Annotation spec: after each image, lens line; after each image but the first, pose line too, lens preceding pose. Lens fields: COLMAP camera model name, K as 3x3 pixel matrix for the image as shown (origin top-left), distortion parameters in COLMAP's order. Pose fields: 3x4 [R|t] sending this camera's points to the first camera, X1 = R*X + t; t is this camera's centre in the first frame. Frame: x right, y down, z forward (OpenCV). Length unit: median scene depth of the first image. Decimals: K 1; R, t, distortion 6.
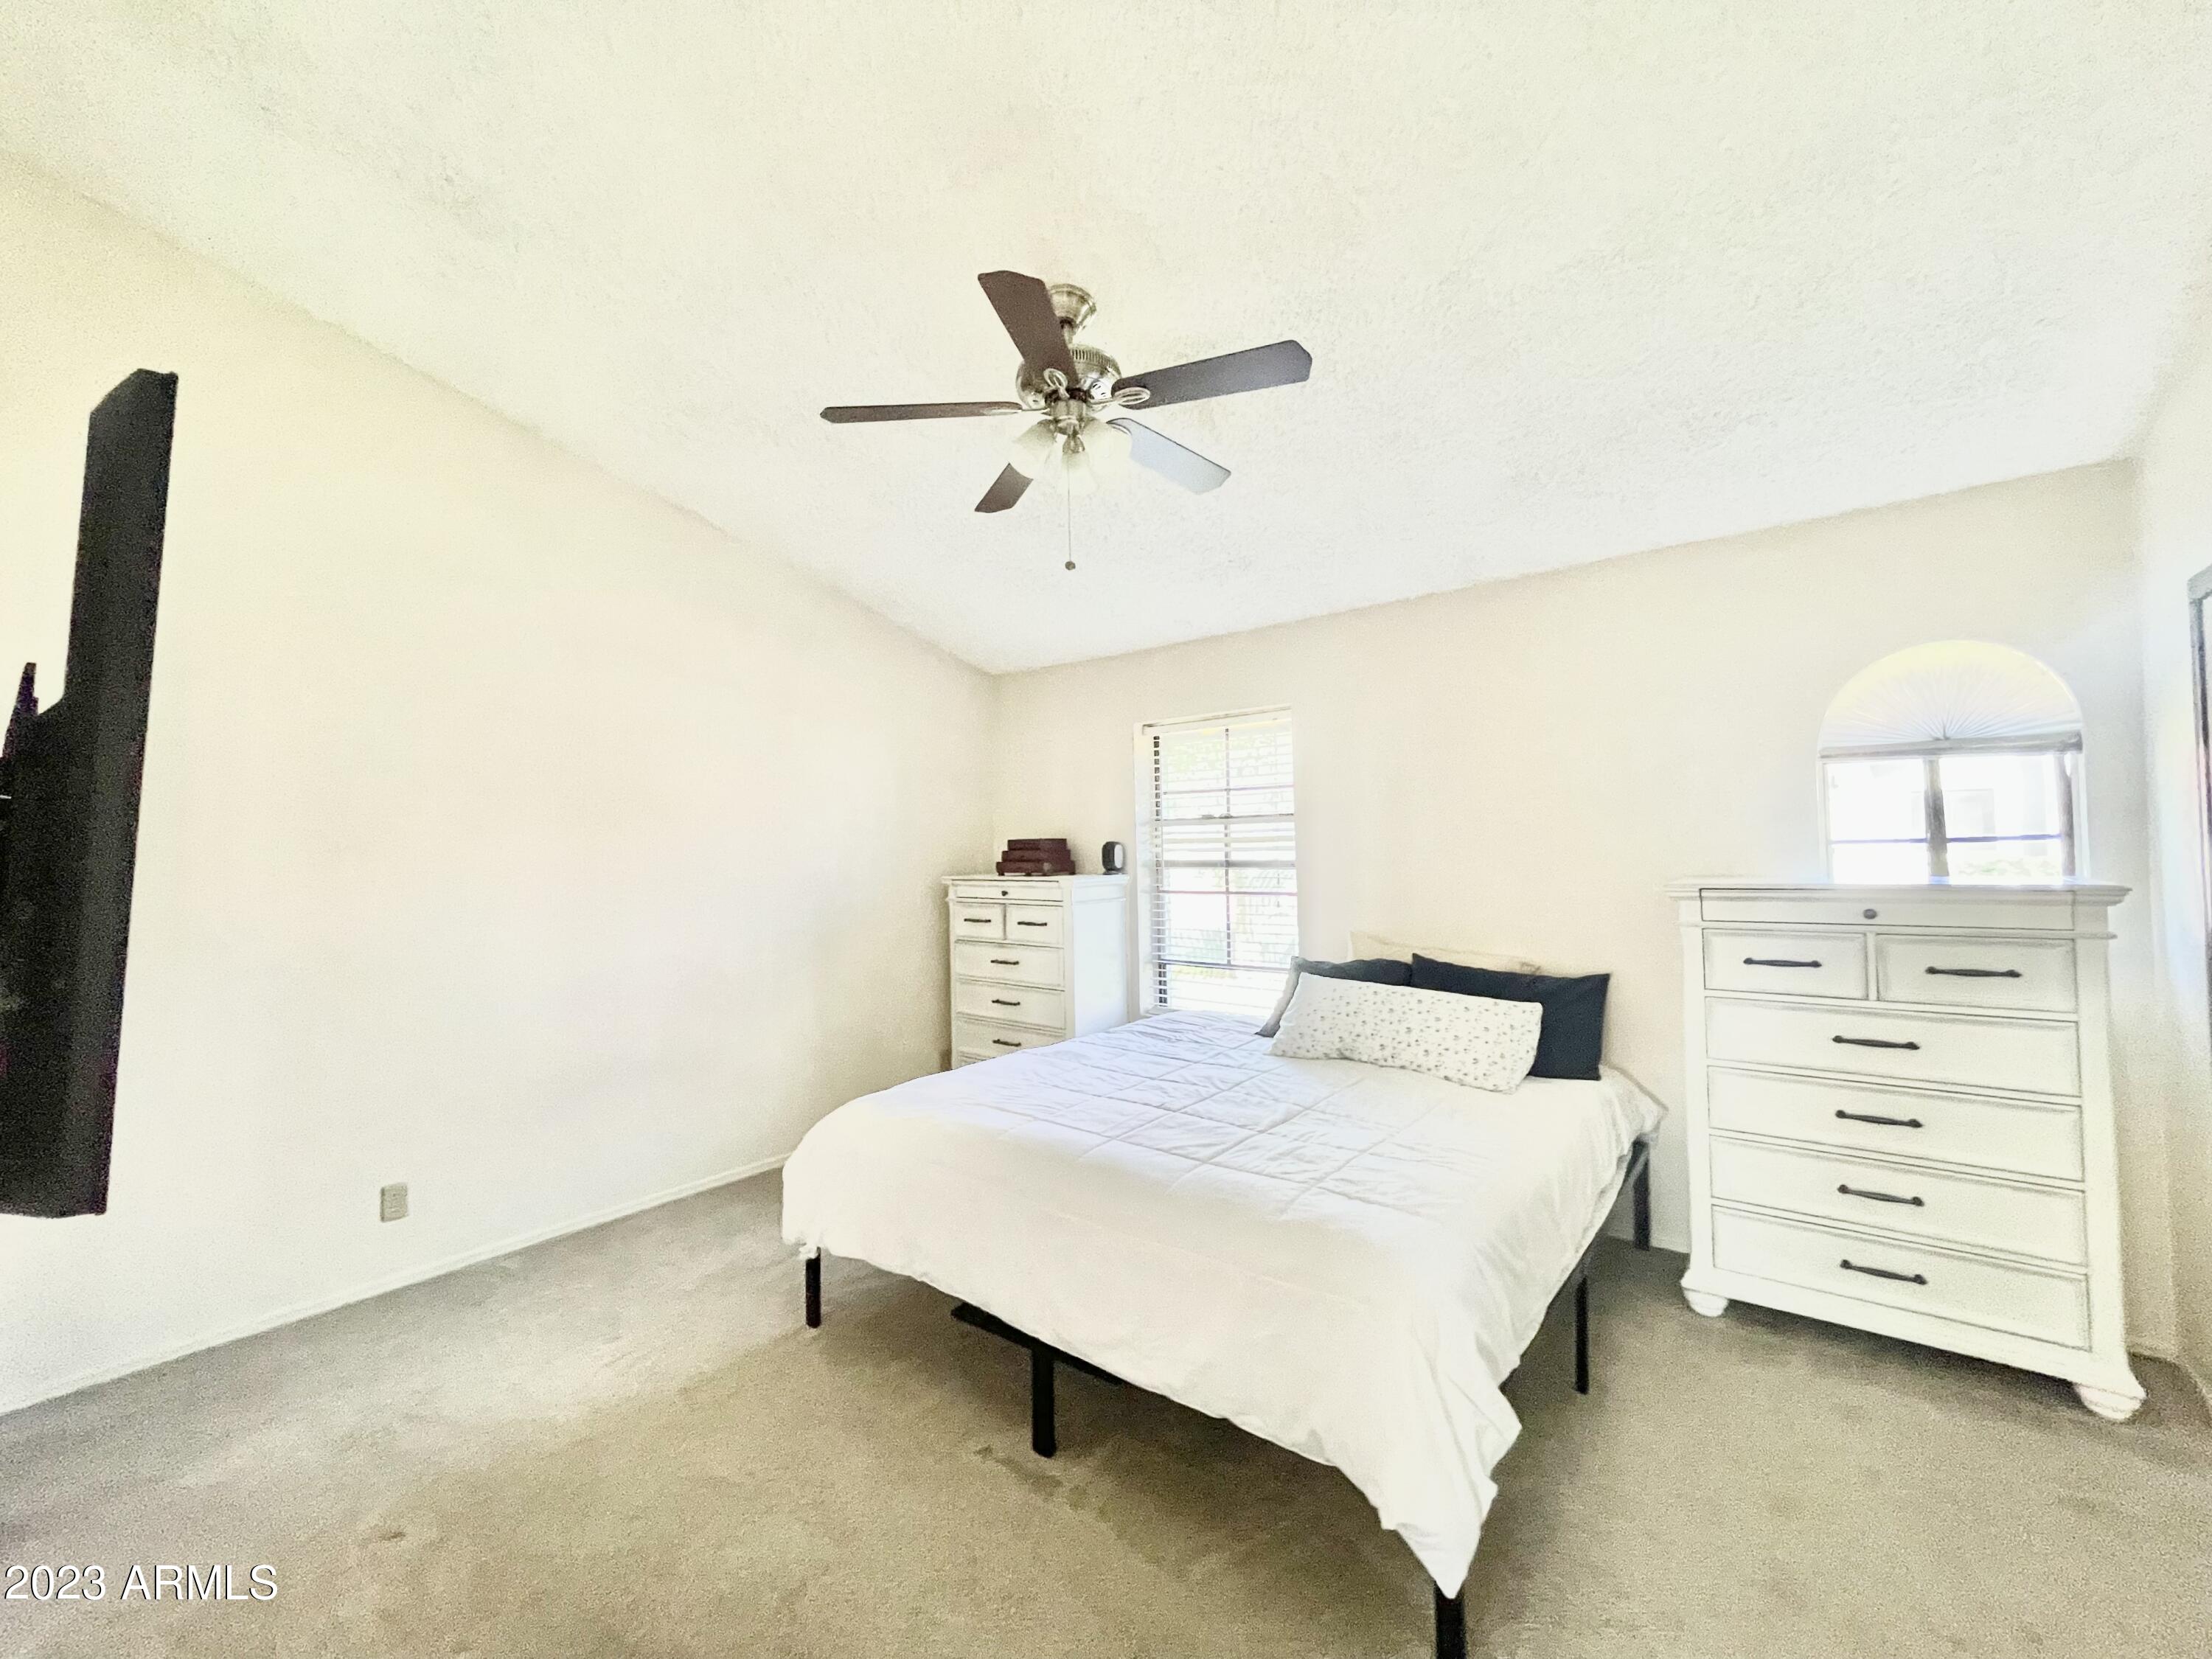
lens RADIAL K [[891.4, 0, 1104.2], [0, 891.4, 823.3], [0, 0, 1]] dist [-0.000899, -0.000499]
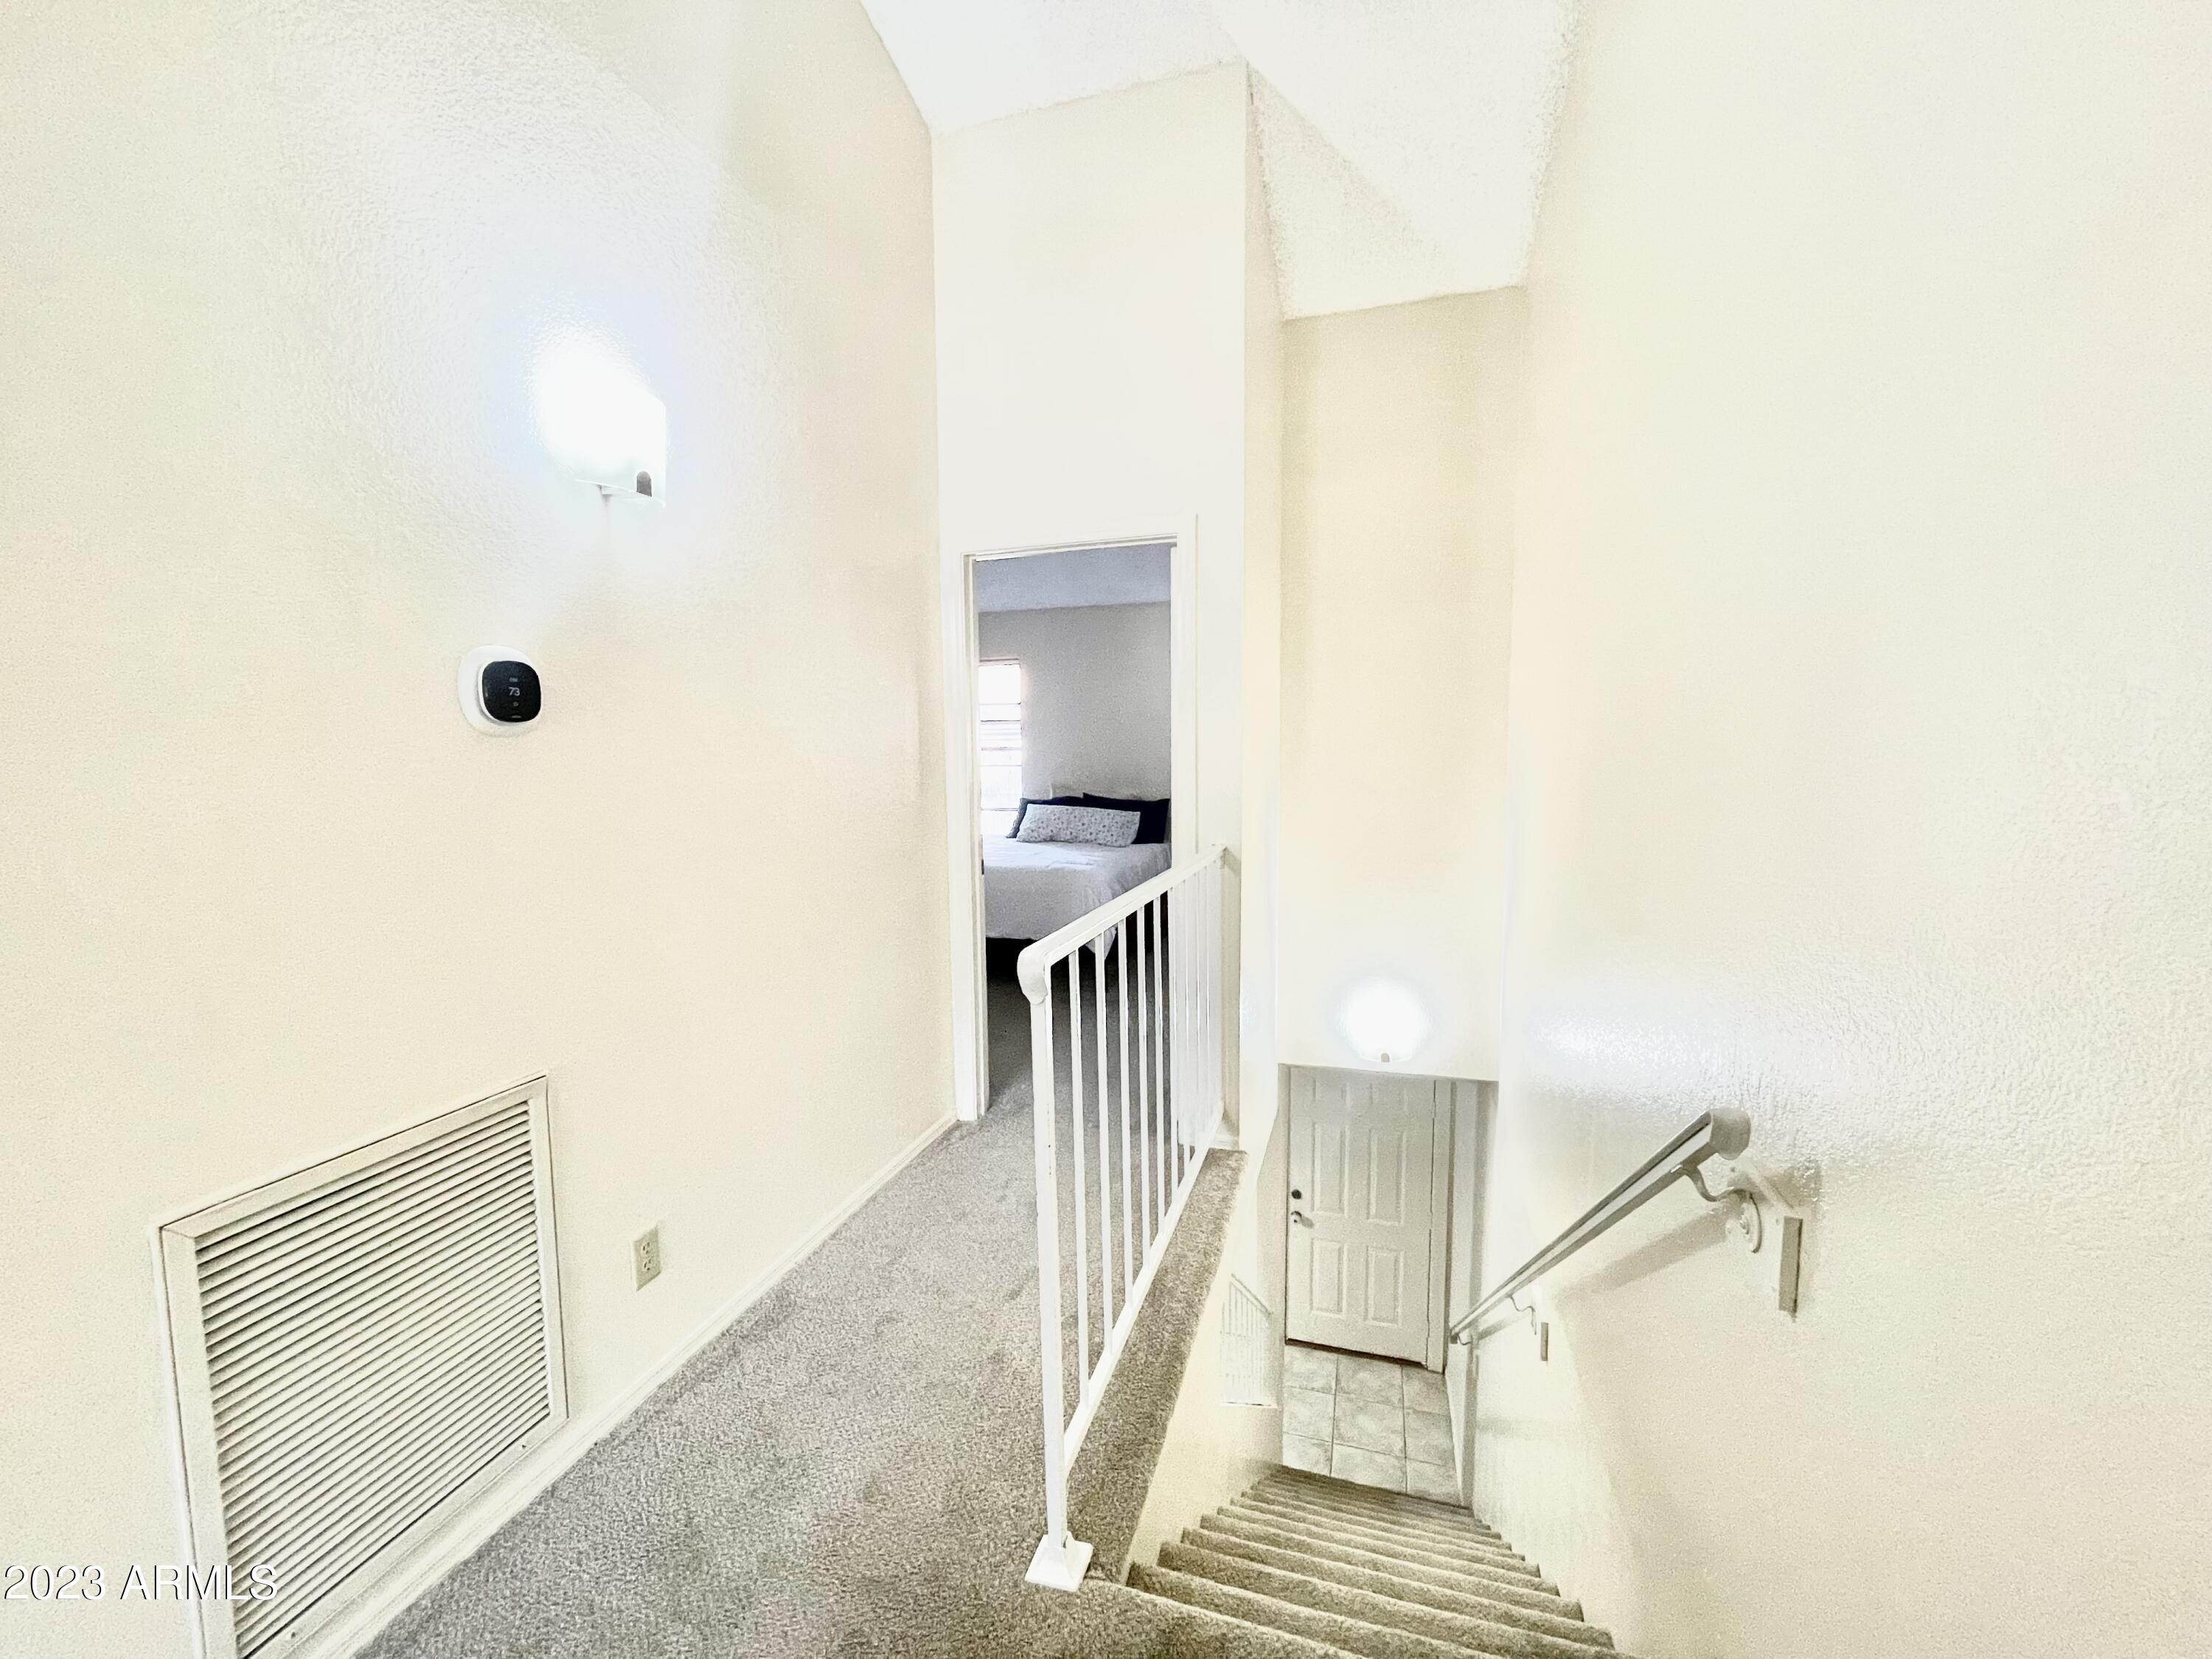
lens RADIAL K [[891.4, 0, 1105.5], [0, 891.4, 828.4], [0, 0, 1]] dist [-0.000899, -0.000499]
pose [[0.932441, -0.029231, 0.360139, -0.351544], [-0.013206, 0.993299, 0.114815, -0.005055], [-0.361082, -0.111814, 0.925806, -0.934442]]
